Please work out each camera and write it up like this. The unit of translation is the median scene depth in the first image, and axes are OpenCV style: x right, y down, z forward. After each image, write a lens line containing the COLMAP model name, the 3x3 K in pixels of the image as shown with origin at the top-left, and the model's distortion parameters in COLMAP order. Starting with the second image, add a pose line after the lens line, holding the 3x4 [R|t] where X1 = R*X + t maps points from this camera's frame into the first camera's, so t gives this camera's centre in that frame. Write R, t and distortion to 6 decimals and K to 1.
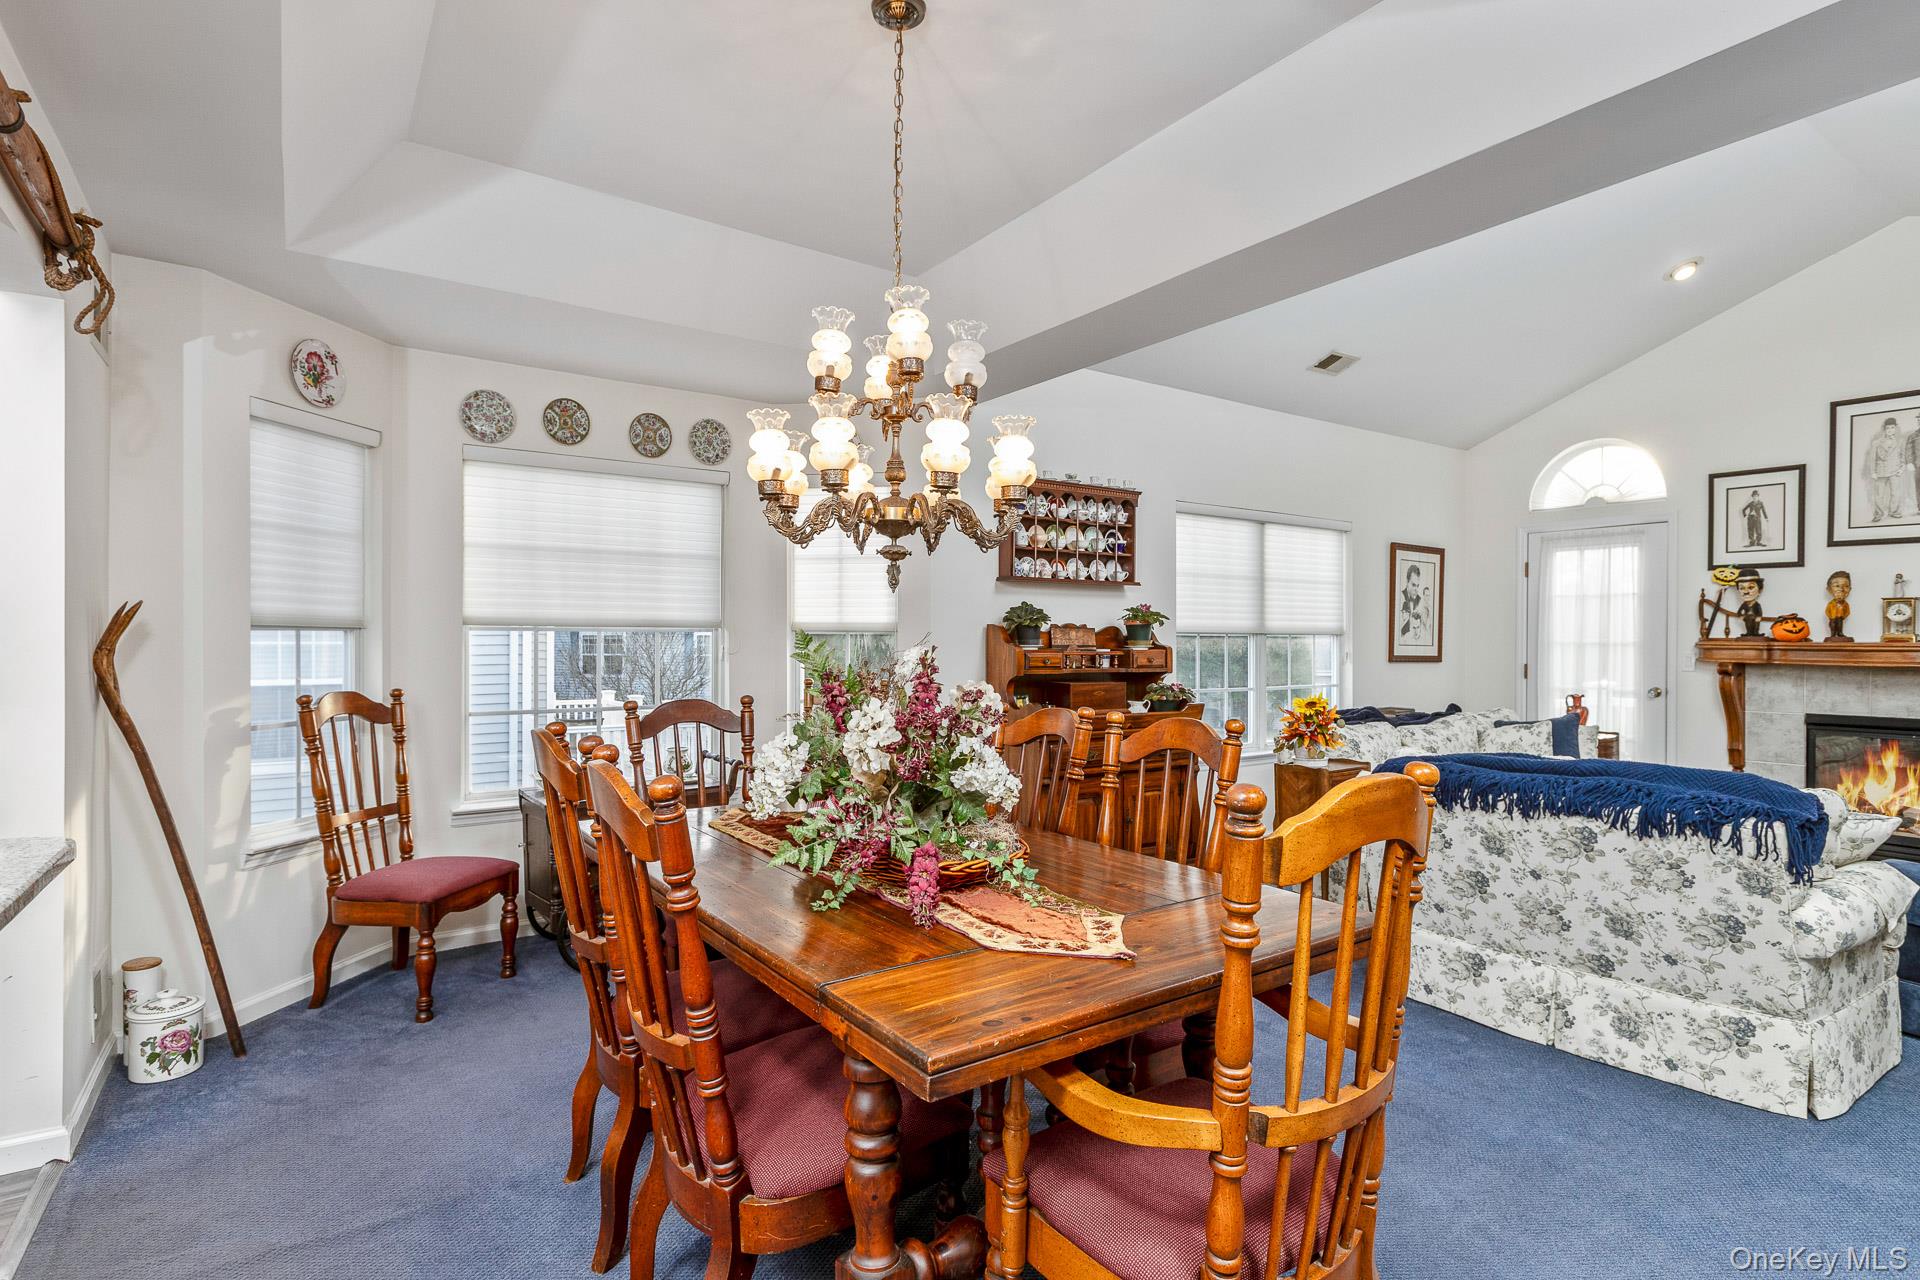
lens RADIAL K [[972.3, 0, 965.3], [0, 972.3, 627.9], [0, 0, 1]] dist [-0.003468, -0.000500]
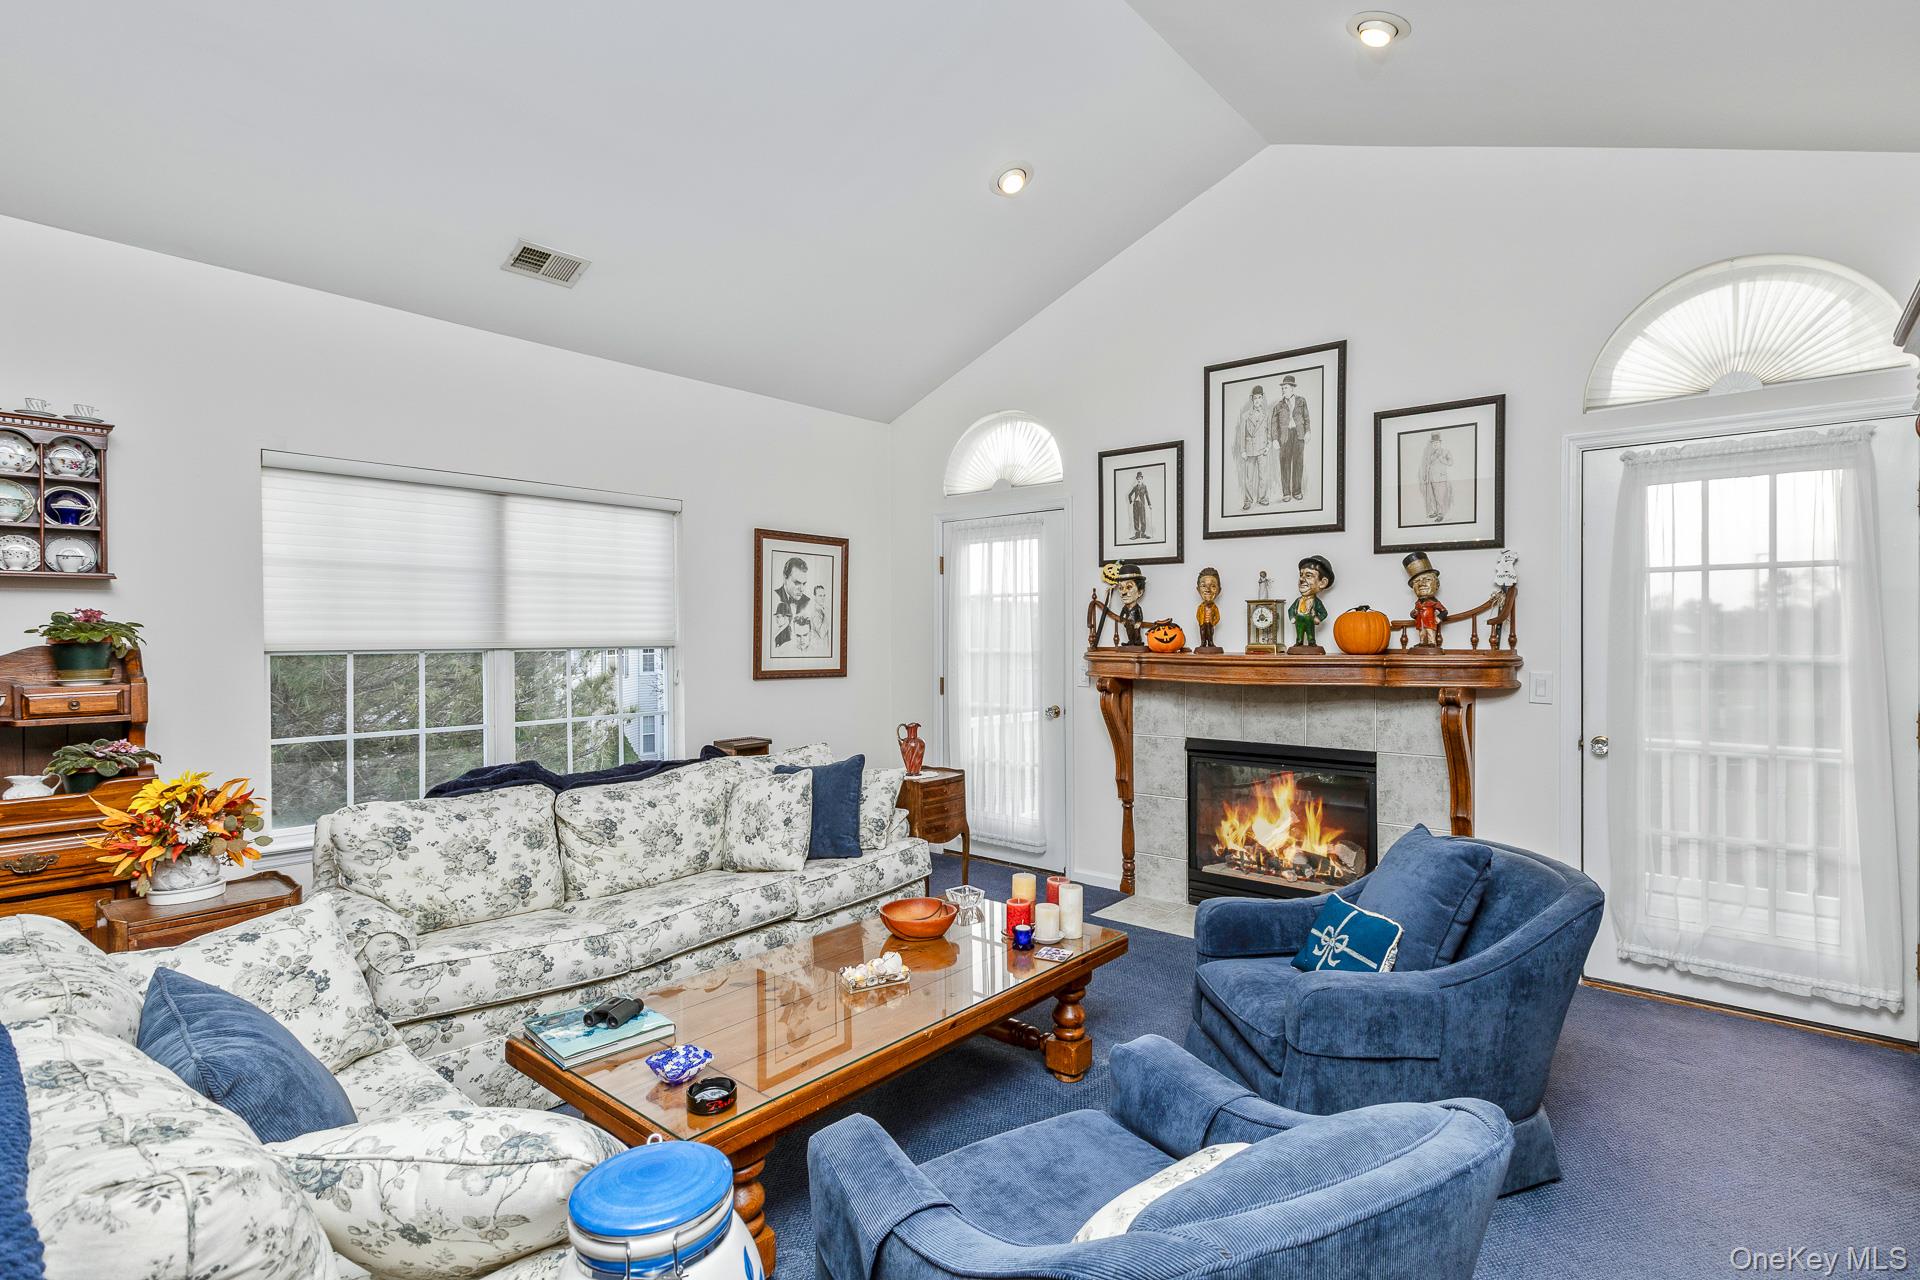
lens RADIAL K [[960.4, 0, 883.4], [0, 960.4, 619.2], [0, 0, 1]] dist [-0.001023, 0.004153]
pose [[0.974442, -0.001552, 0.224632, 0.466822], [0.003173, 0.999971, -0.006852, -0.010643], [-0.224615, 0.007390, 0.974420, 0.274090]]
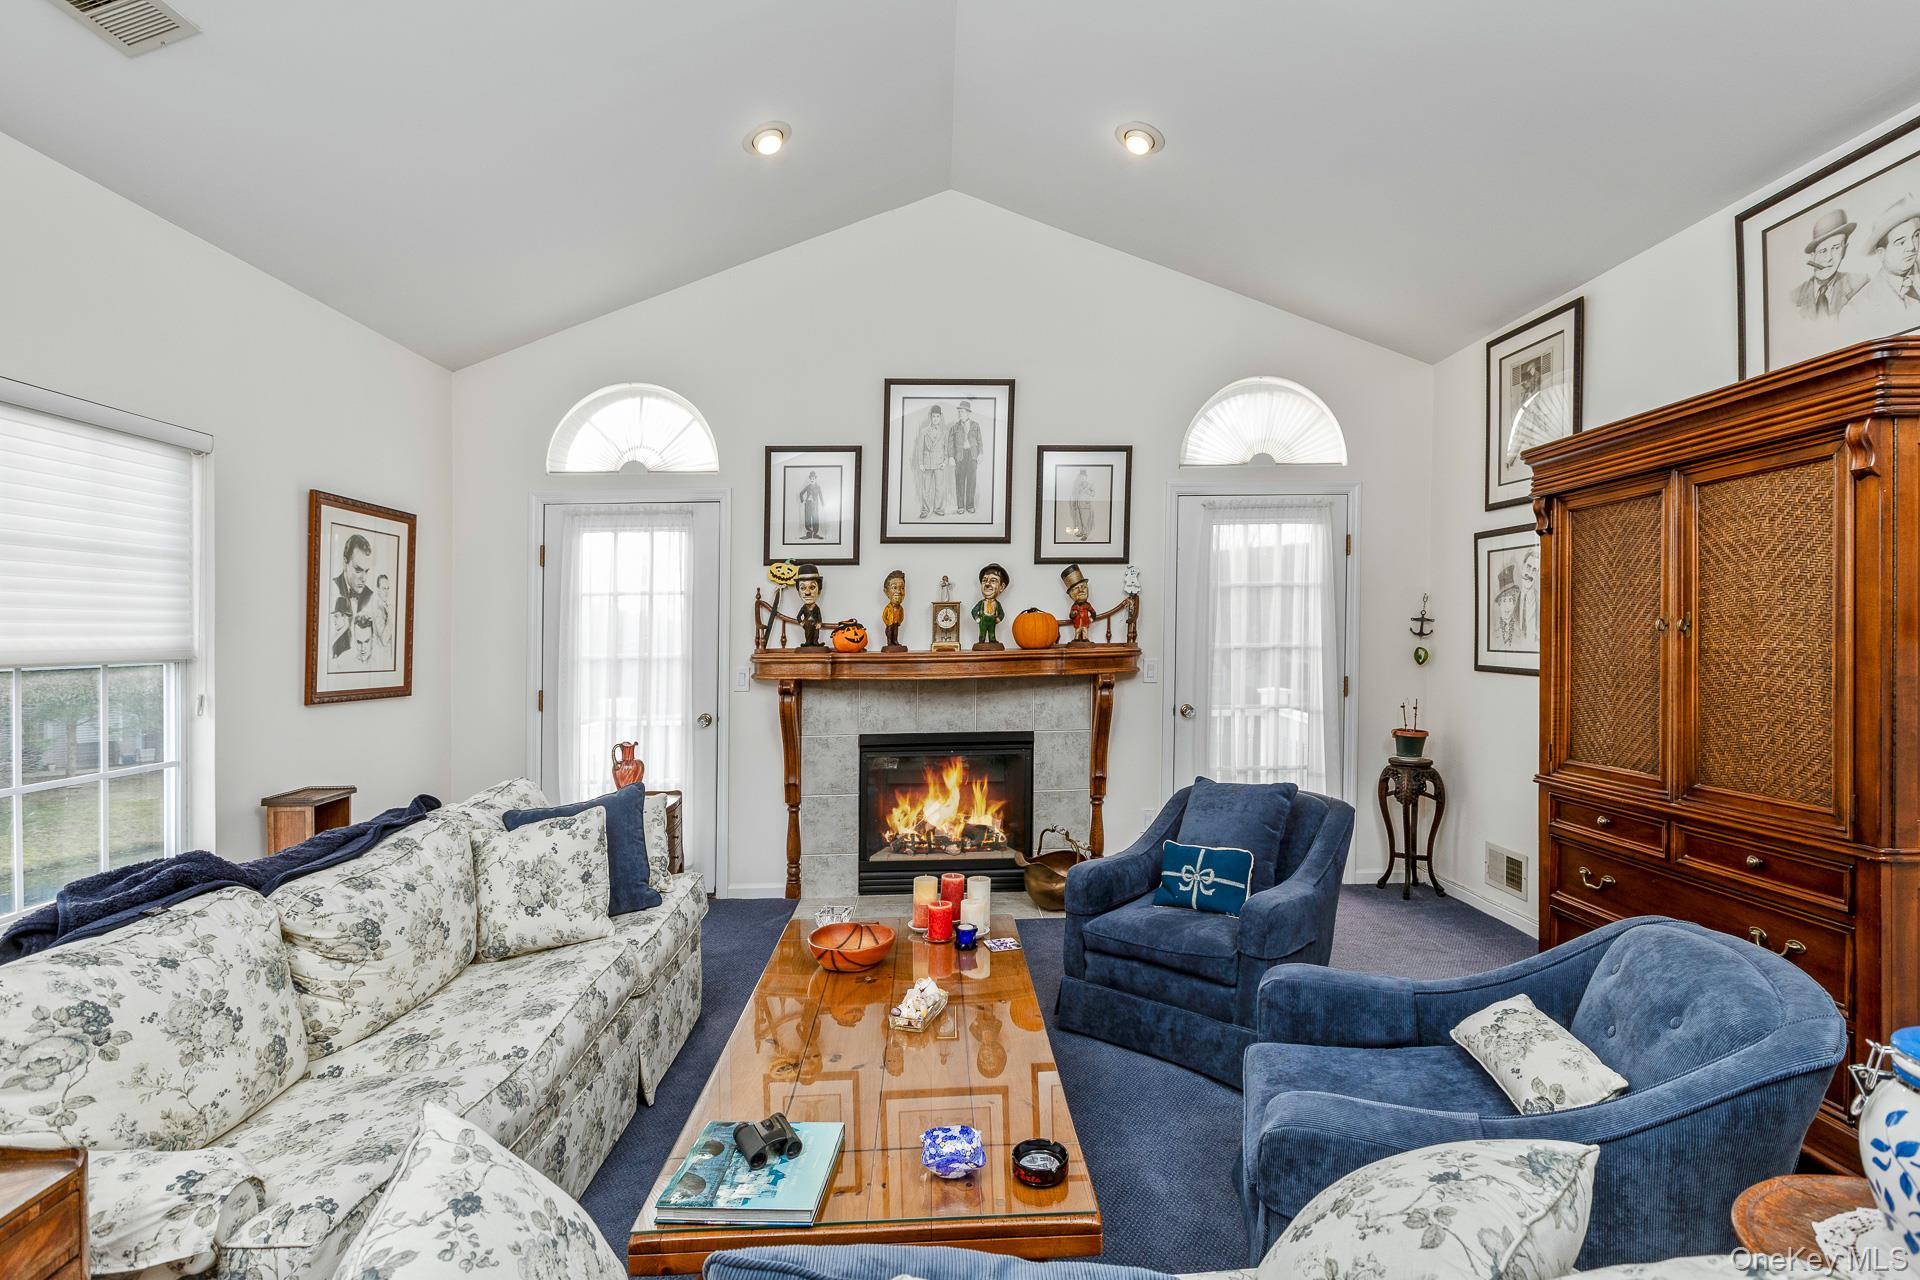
lens RADIAL K [[960.4, 0, 1031.9], [0, 960.4, 618.0], [0, 0, 1]] dist [-0.001023, 0.004153]
pose [[0.526331, 0.002767, 0.850275, 0.240491], [0.009225, 0.999917, -0.008965, -0.007616], [-0.850230, 0.012562, 0.526262, 0.460207]]
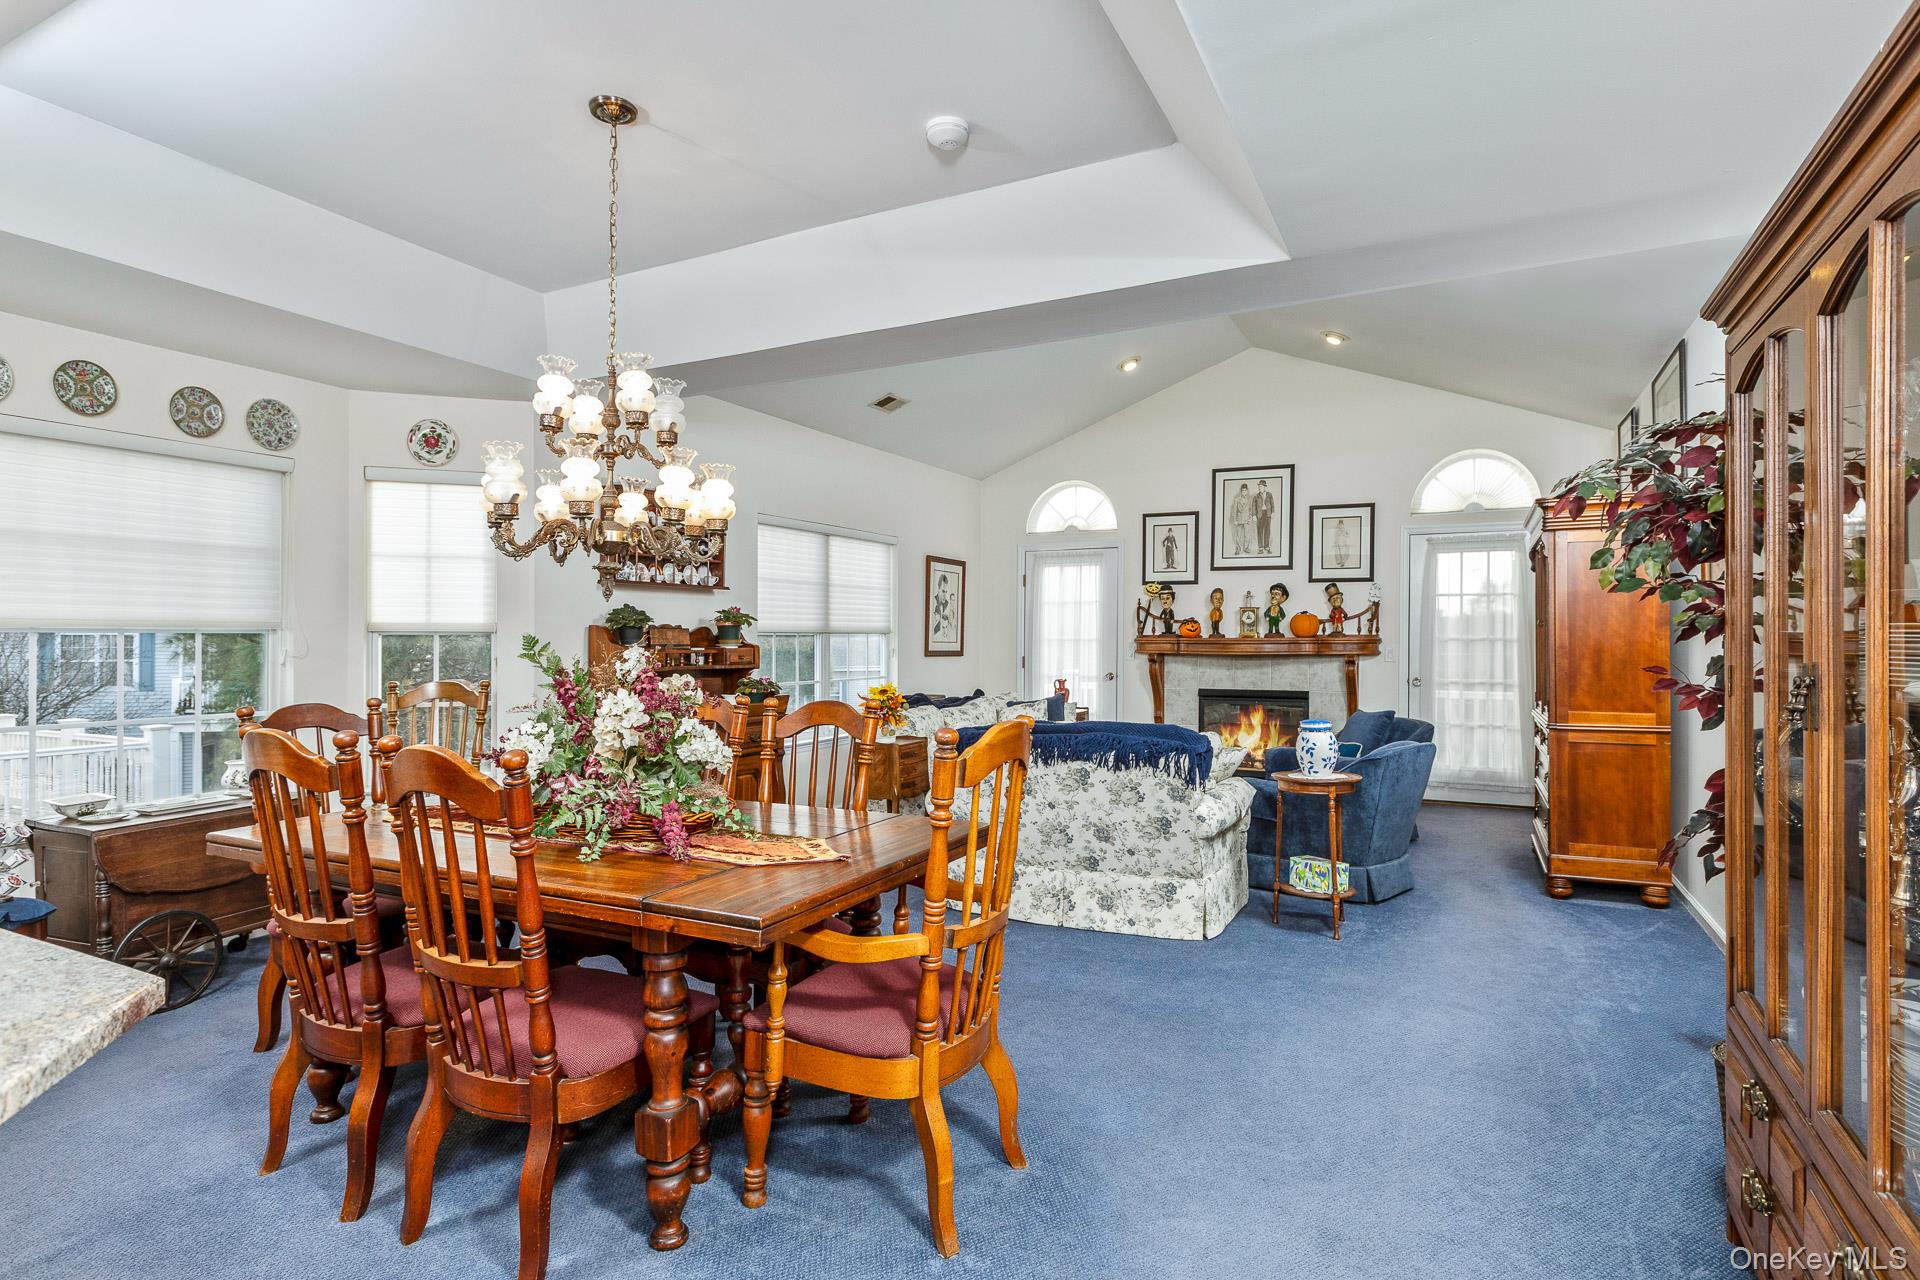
lens RADIAL K [[972.3, 0, 979.3], [0, 972.3, 628.6], [0, 0, 1]] dist [-0.003468, -0.000500]
pose [[0.879917, 0.000082, 0.475127, -0.089625], [-0.001639, 0.999995, 0.002864, -0.002632], [-0.475124, -0.003298, 0.879913, -0.096736]]
